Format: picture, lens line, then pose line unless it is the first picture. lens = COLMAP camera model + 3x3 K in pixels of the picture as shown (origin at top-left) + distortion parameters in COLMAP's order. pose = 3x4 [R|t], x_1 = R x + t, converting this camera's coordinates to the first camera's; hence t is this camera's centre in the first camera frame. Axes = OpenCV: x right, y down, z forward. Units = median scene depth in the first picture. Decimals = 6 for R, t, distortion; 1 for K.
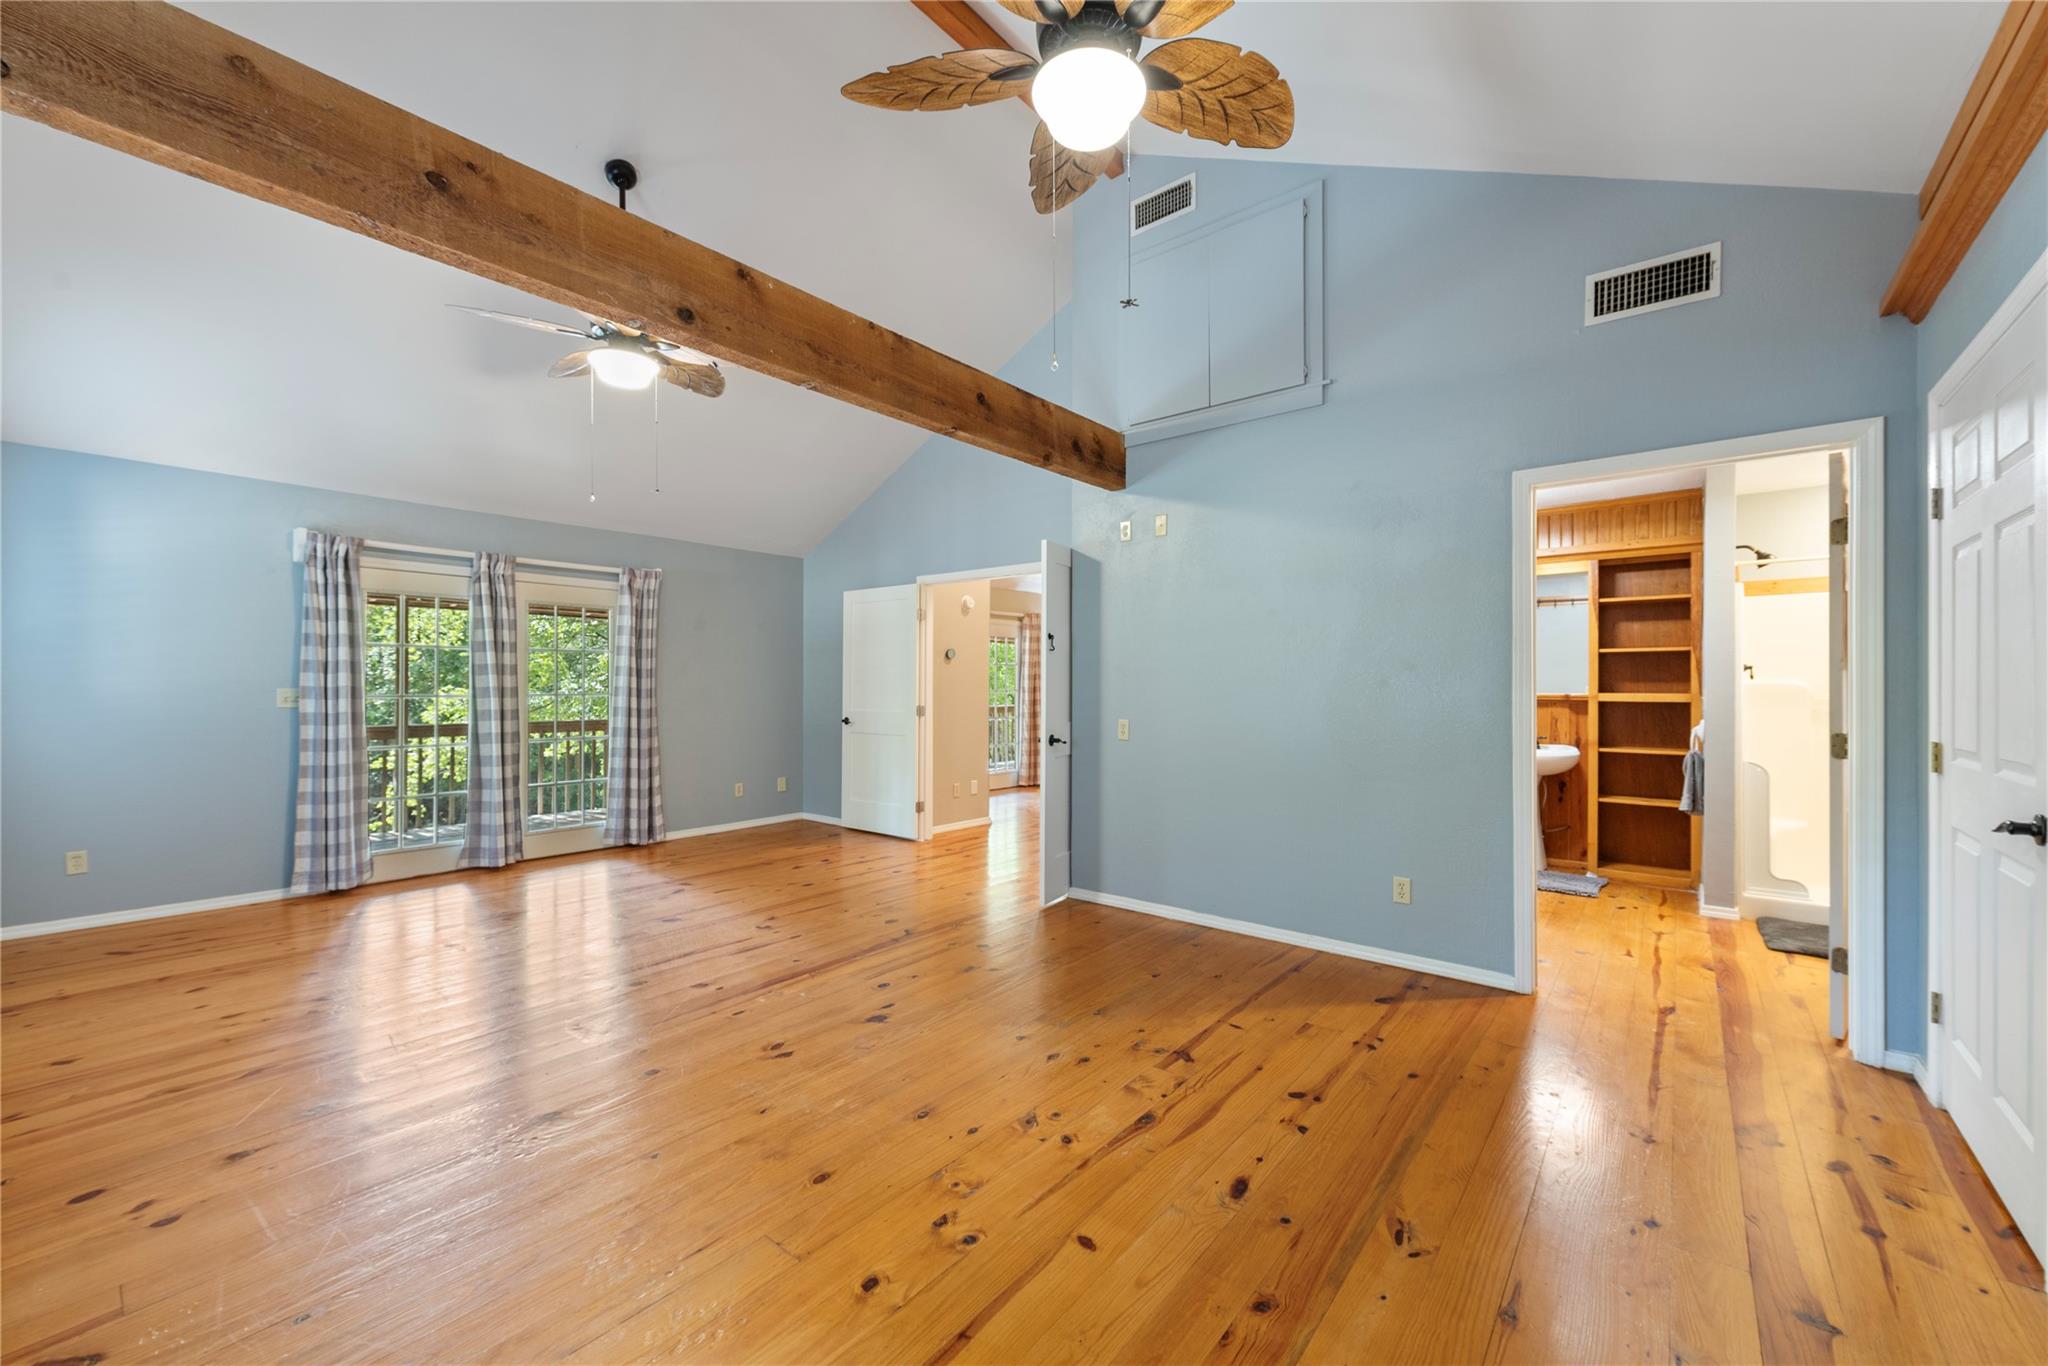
lens RADIAL K [[802.8, 0, 1034.4], [0, 802.8, 680.6], [0, 0, 1]] dist [0.002237, -0.002399]
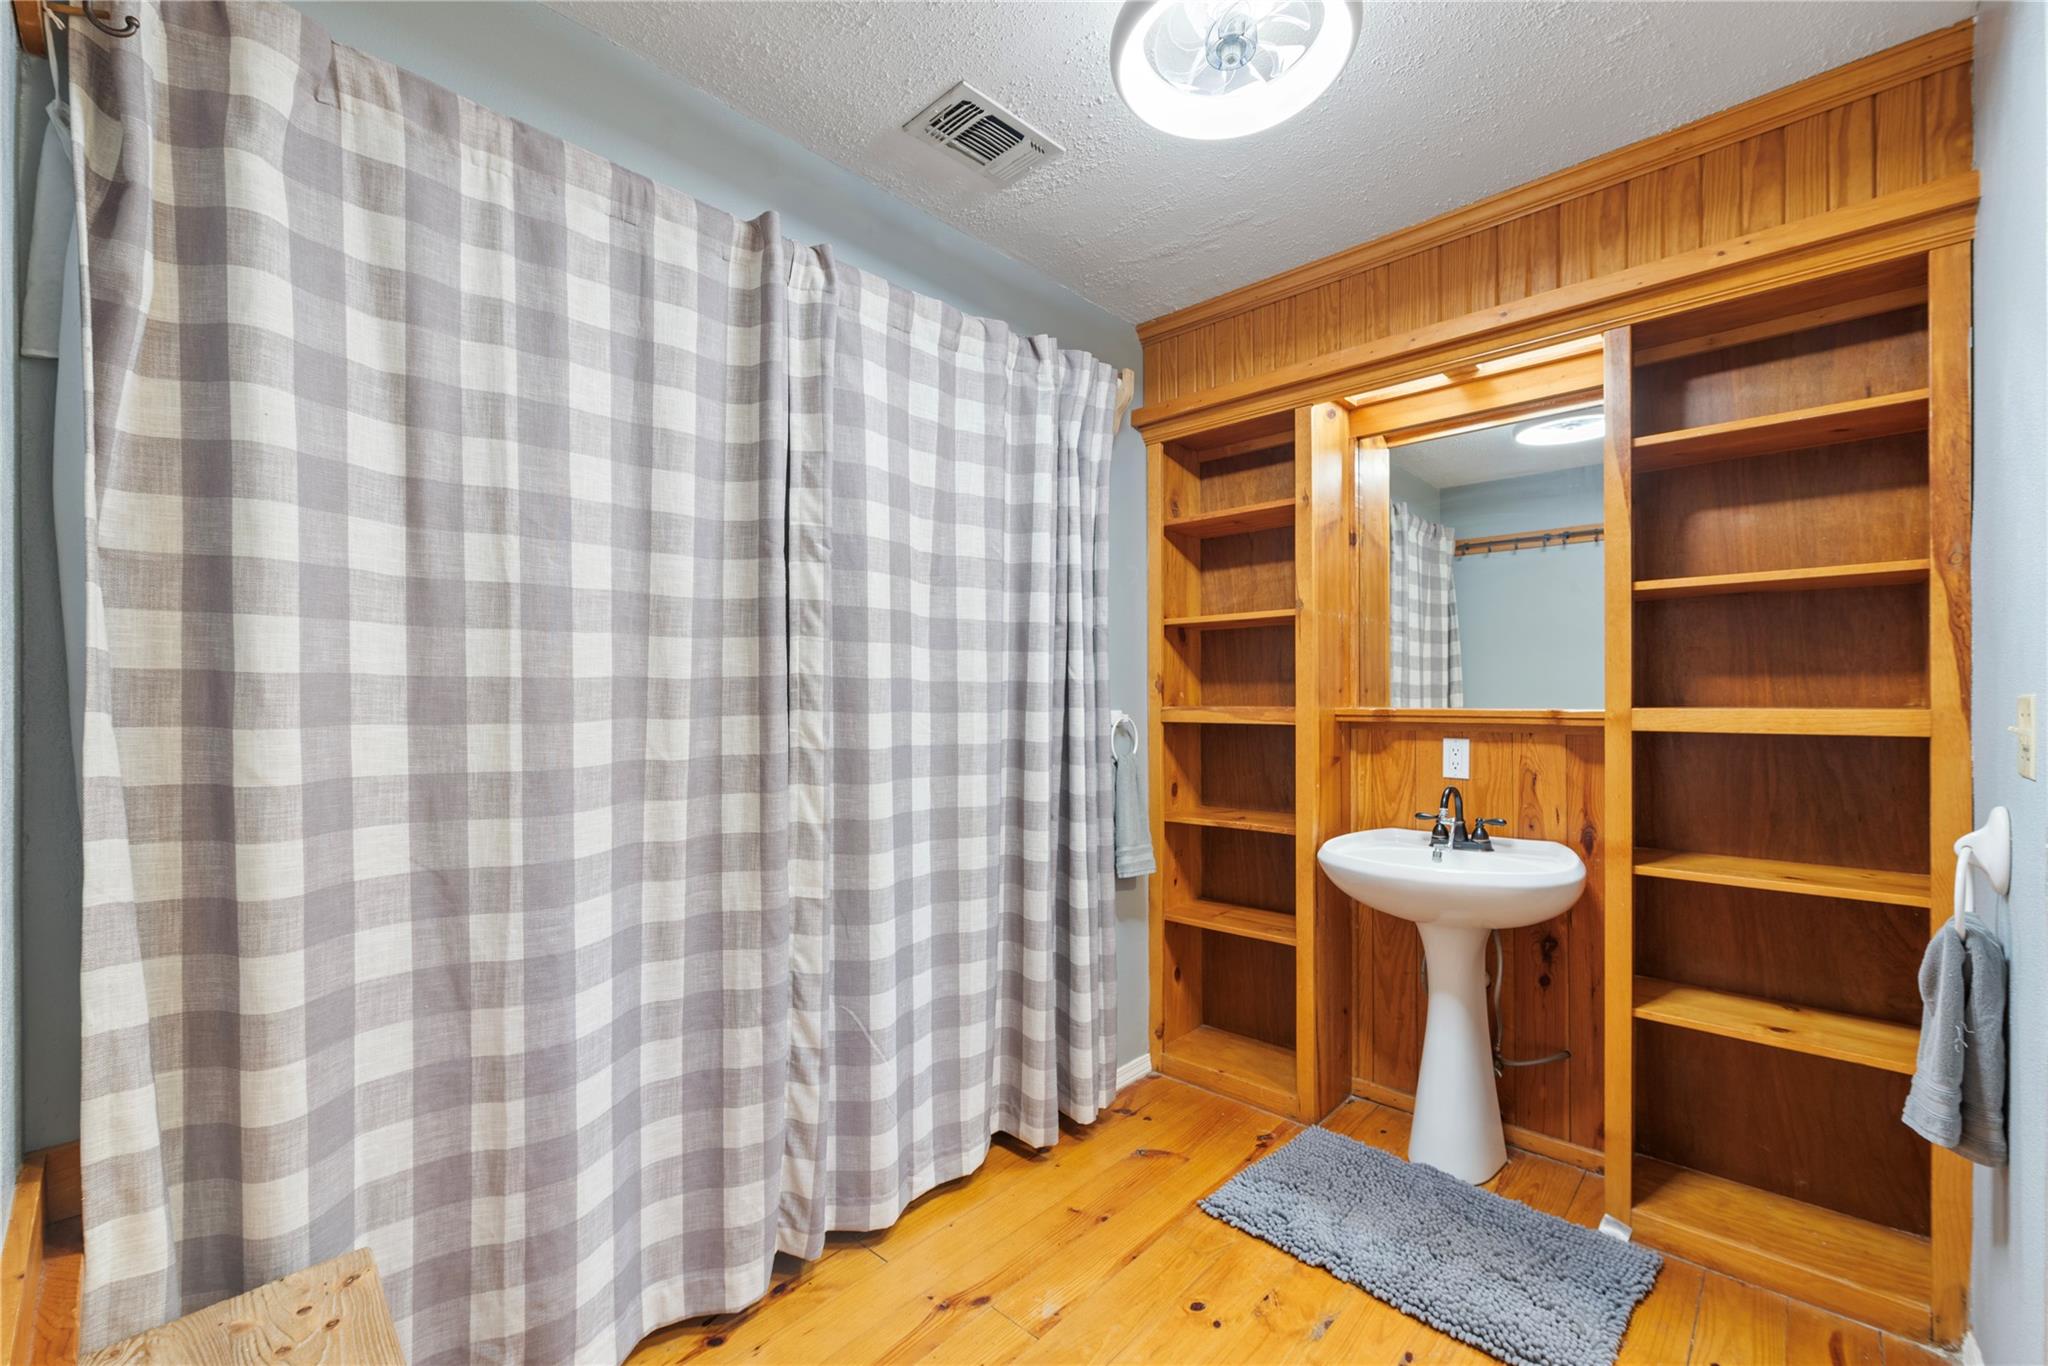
lens RADIAL K [[852.6, 0, 1022.5], [0, 852.6, 694.6], [0, 0, 1]] dist [0.003026, 0.000296]
pose [[0.997232, -0.006452, -0.074074, 0.463134], [0.006485, 0.999979, 0.000203, 0.008096], [0.074071, -0.000683, 0.997253, 0.606674]]
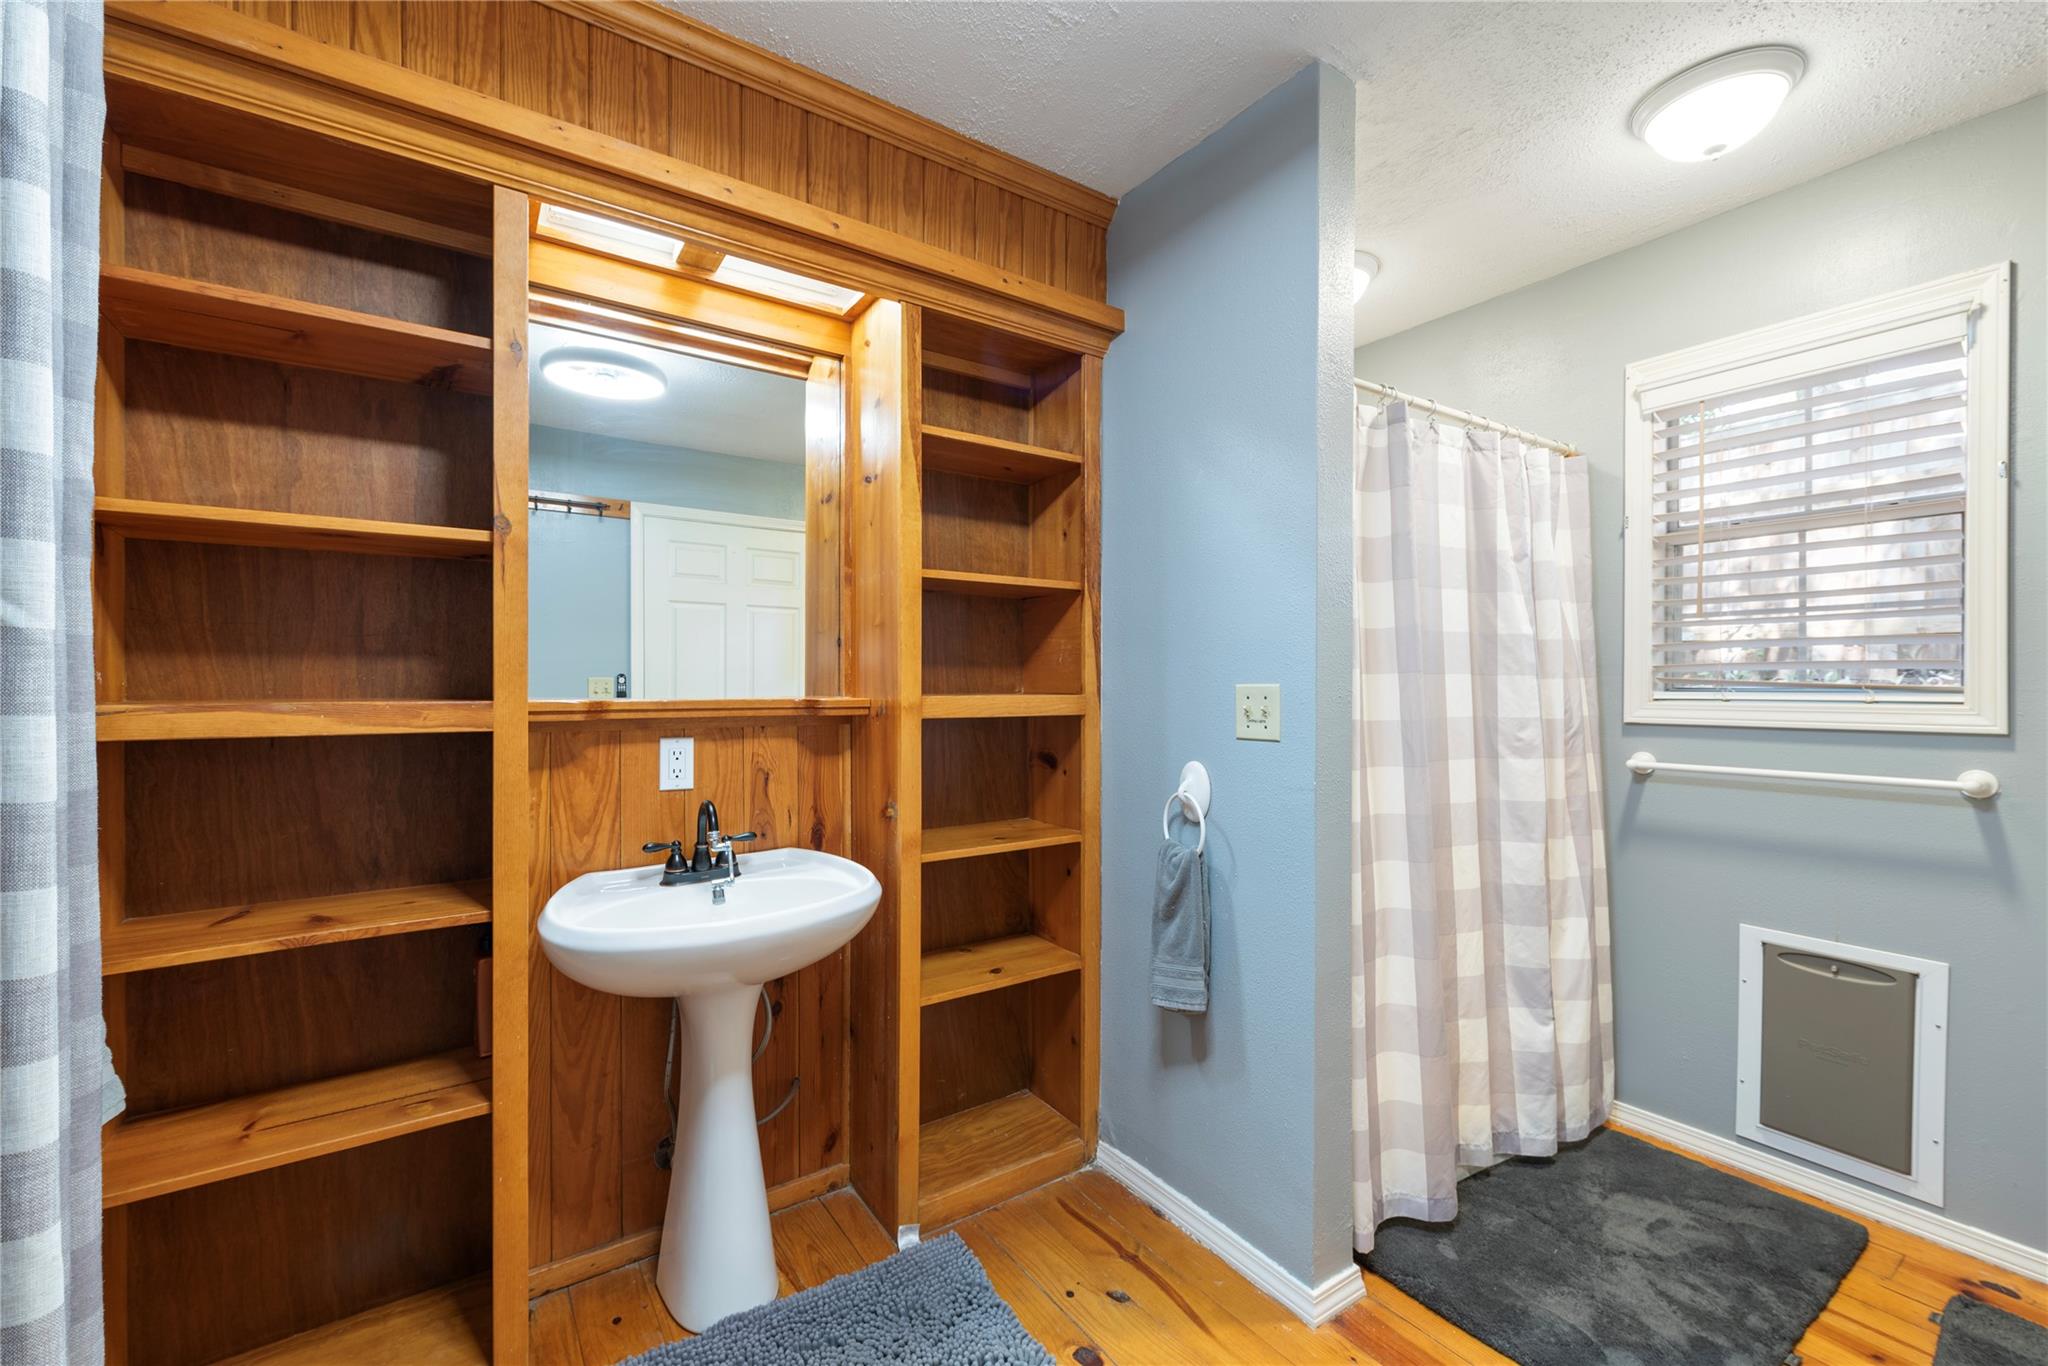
lens RADIAL K [[854.6, 0, 1025.6], [0, 854.6, 687.9], [0, 0, 1]] dist [0.019493, -0.005020]
pose [[0.276216, -0.006399, 0.961074, 0.356961], [-0.004038, 0.999961, 0.007819, 0.009344], [-0.961087, -0.006041, 0.276179, 0.855358]]
